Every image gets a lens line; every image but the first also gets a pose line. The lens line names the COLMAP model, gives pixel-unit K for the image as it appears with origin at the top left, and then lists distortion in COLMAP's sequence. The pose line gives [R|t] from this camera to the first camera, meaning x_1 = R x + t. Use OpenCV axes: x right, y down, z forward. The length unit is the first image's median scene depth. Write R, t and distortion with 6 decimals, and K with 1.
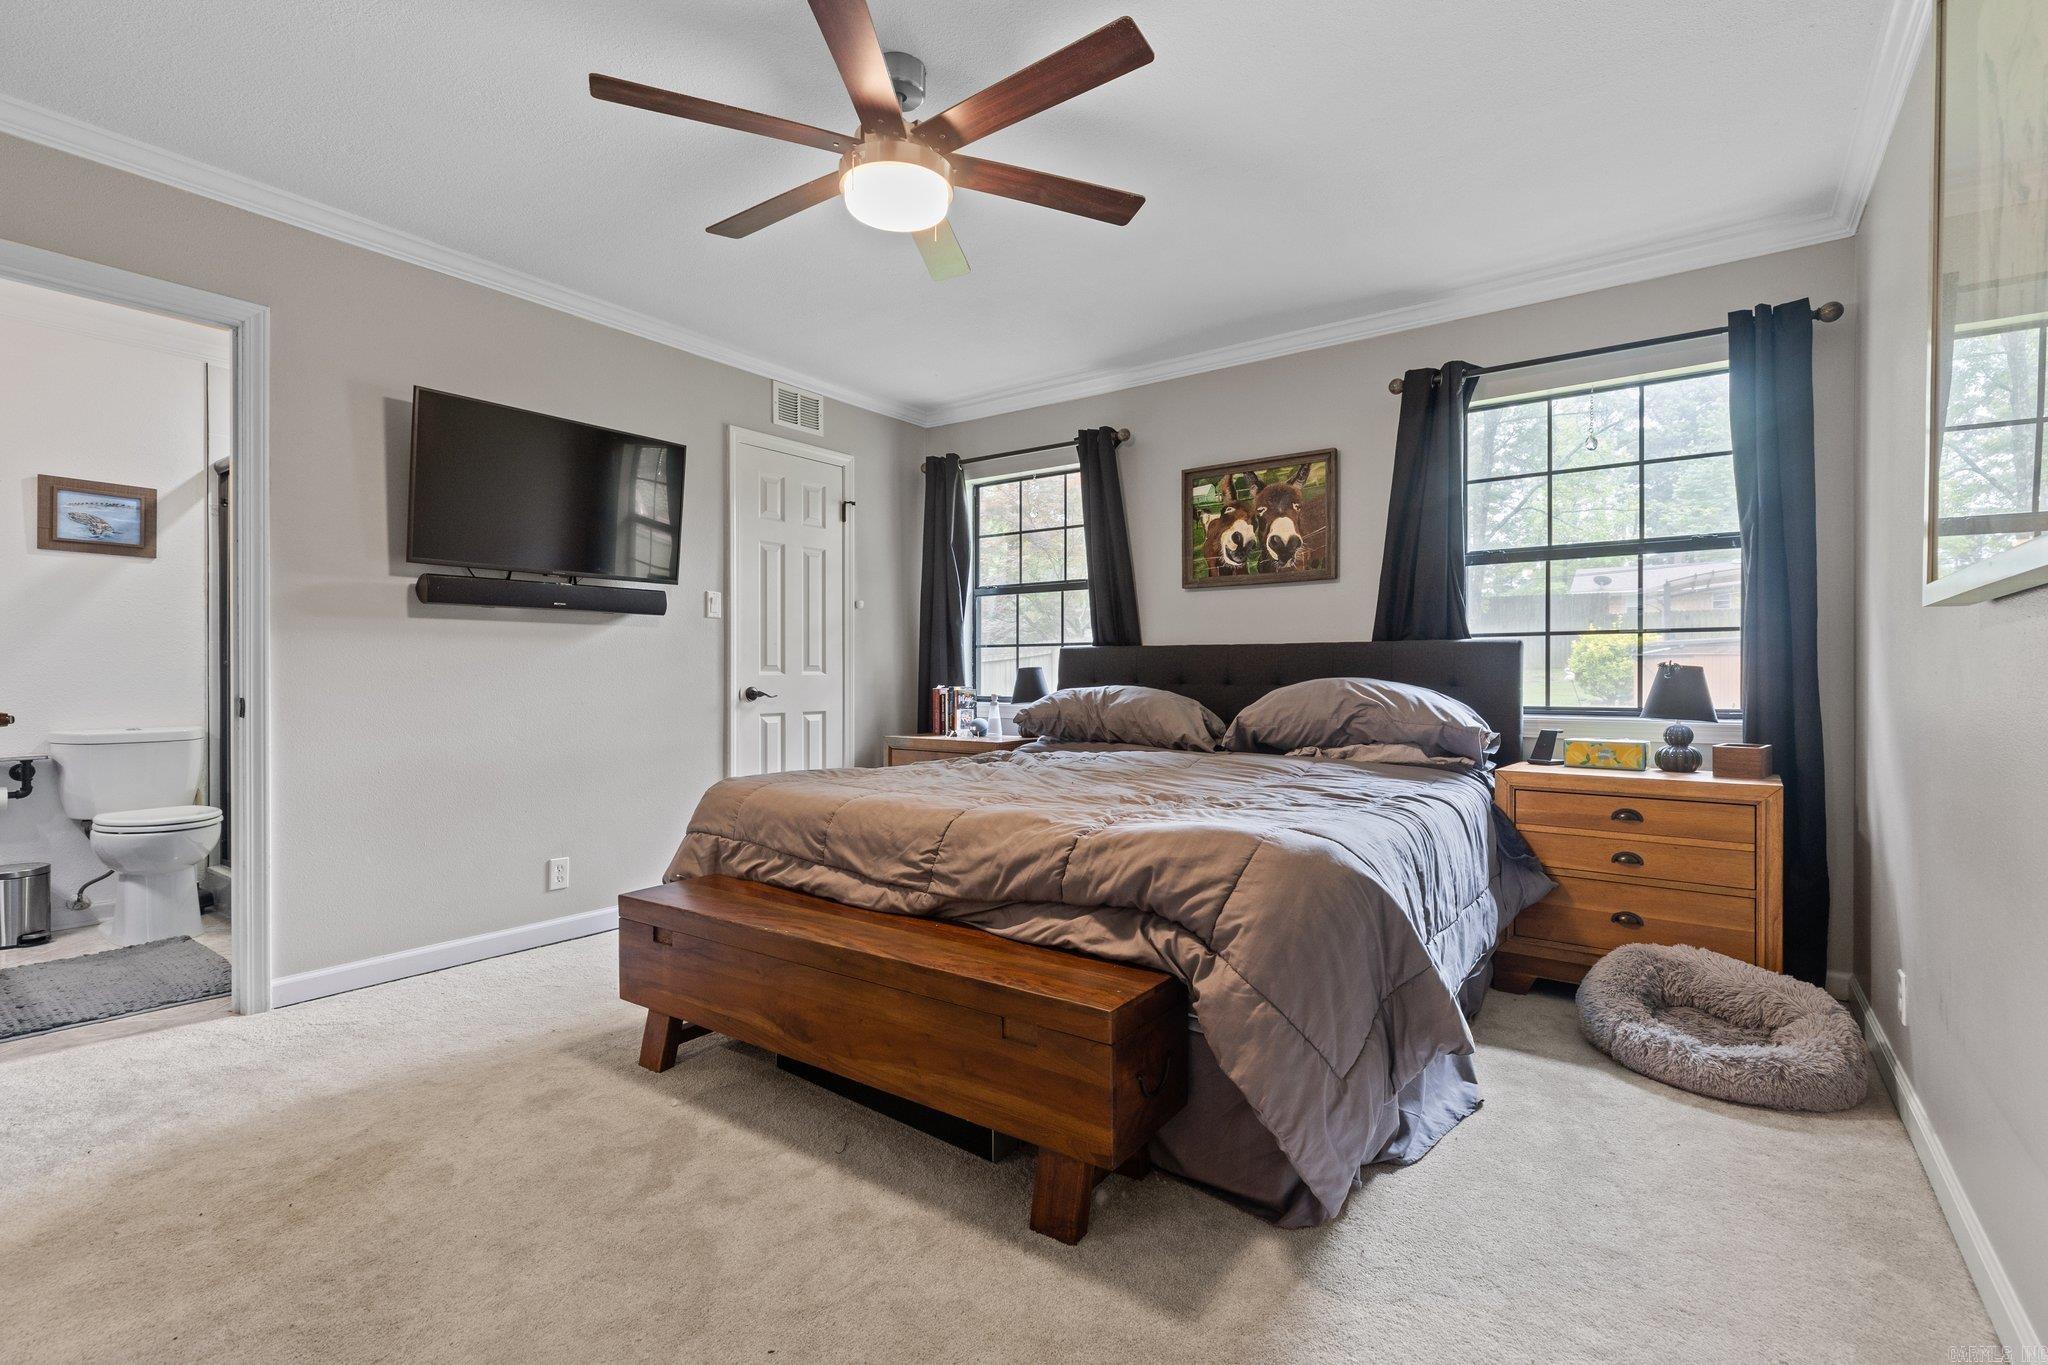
lens RADIAL K [[935.3, 0, 1028.3], [0, 935.3, 672.5], [0, 0, 1]] dist [0.007045, -0.000328]
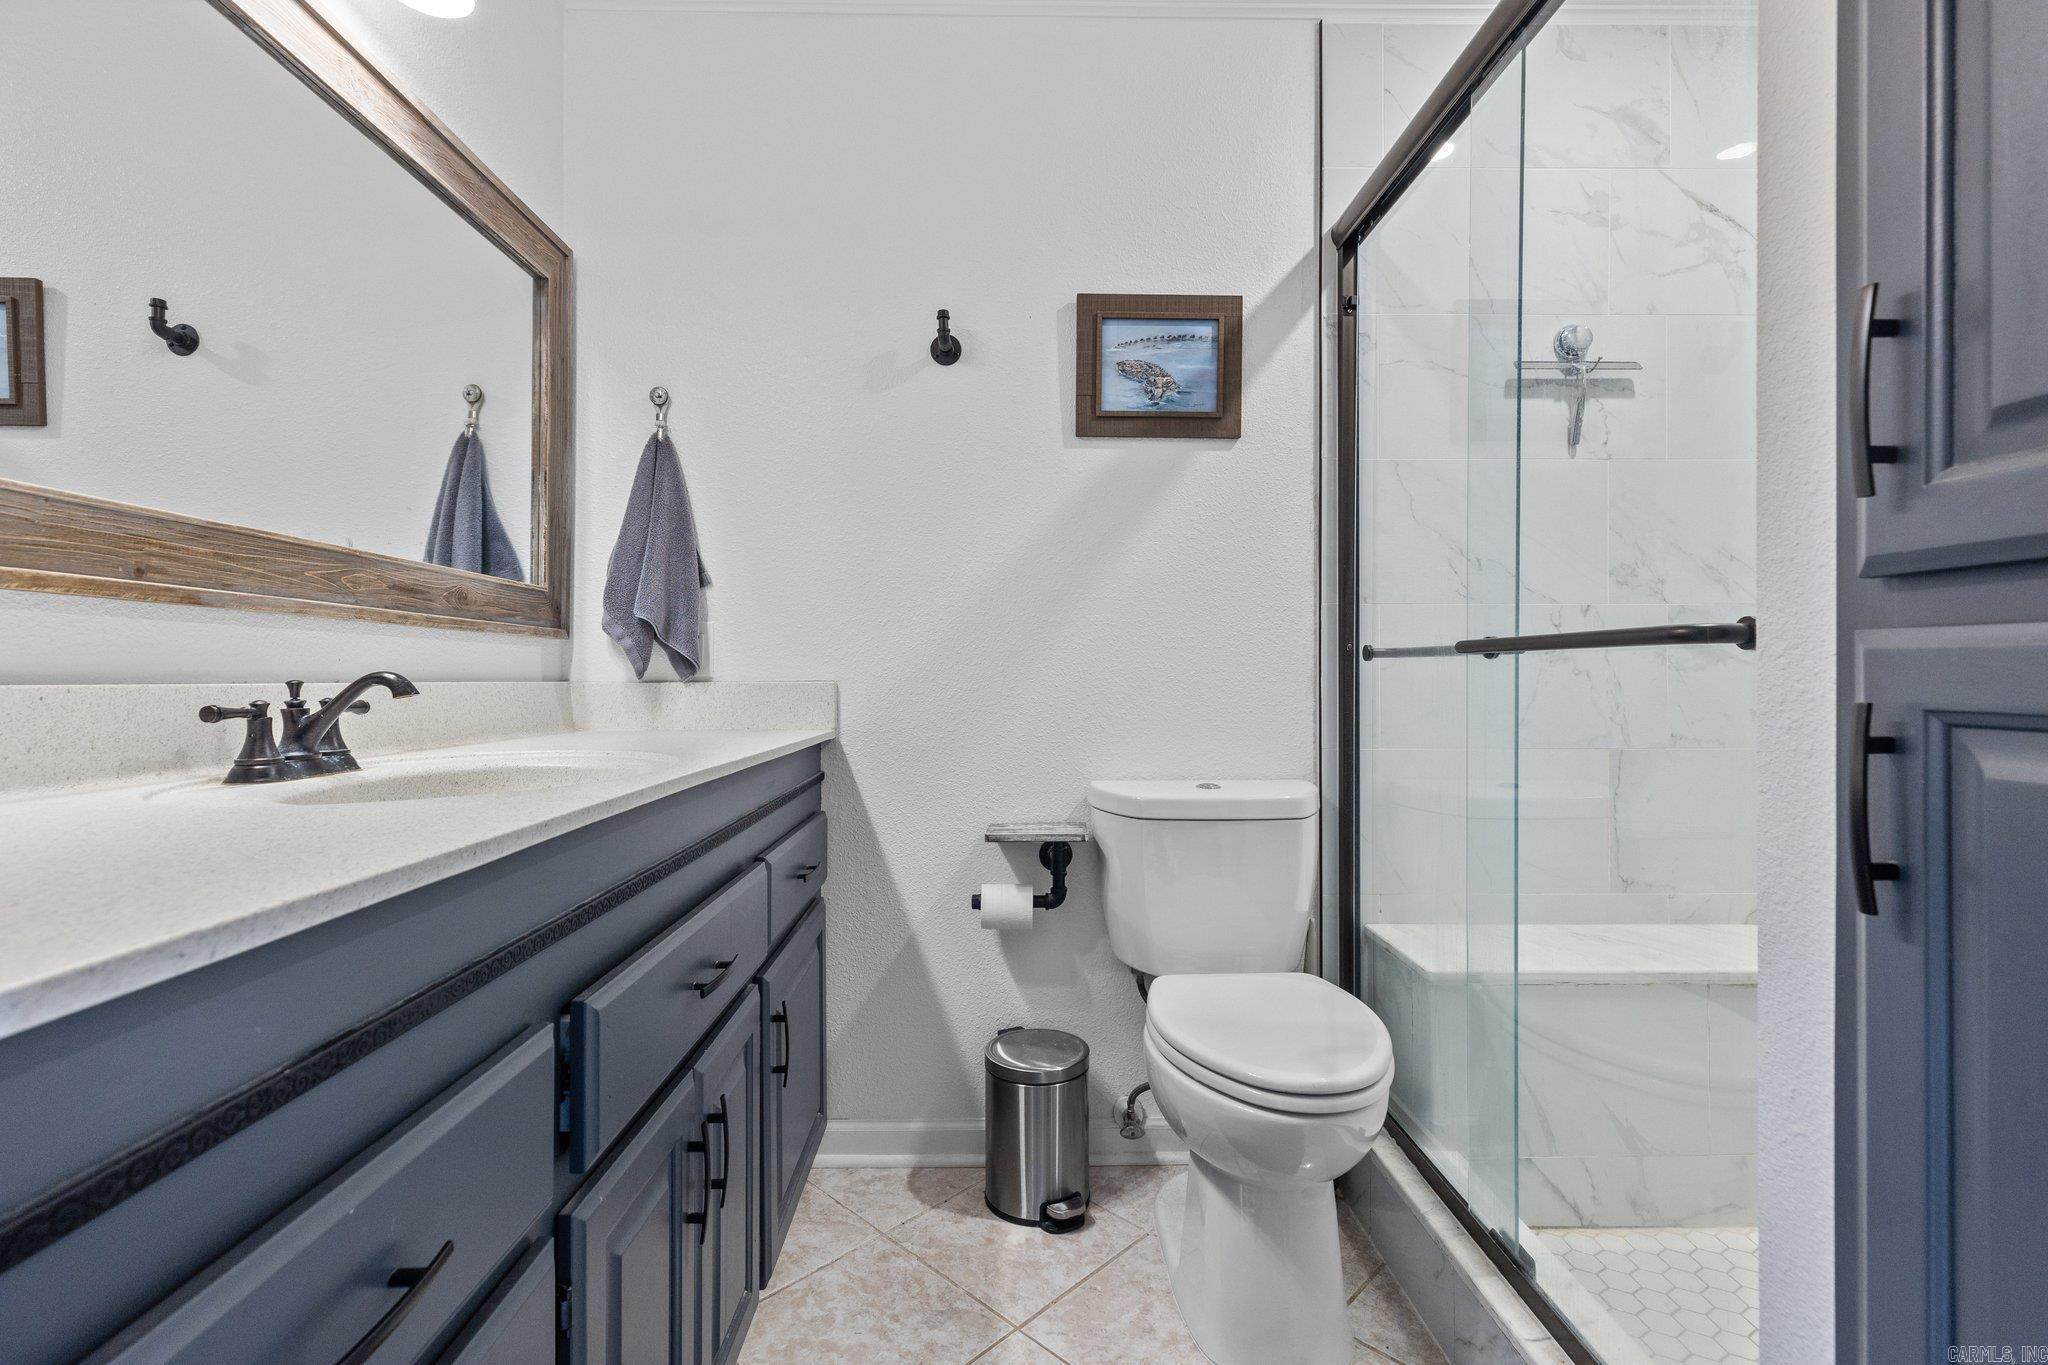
lens RADIAL K [[935.3, 0, 1028.3], [0, 935.3, 672.5], [0, 0, 1]] dist [0.007045, -0.000328]
pose [[0.616874, 0.000597, -0.787062, -0.639615], [-0.002648, 0.999996, -0.001317, 0.003588], [0.787058, 0.002897, 0.616872, 0.640599]]
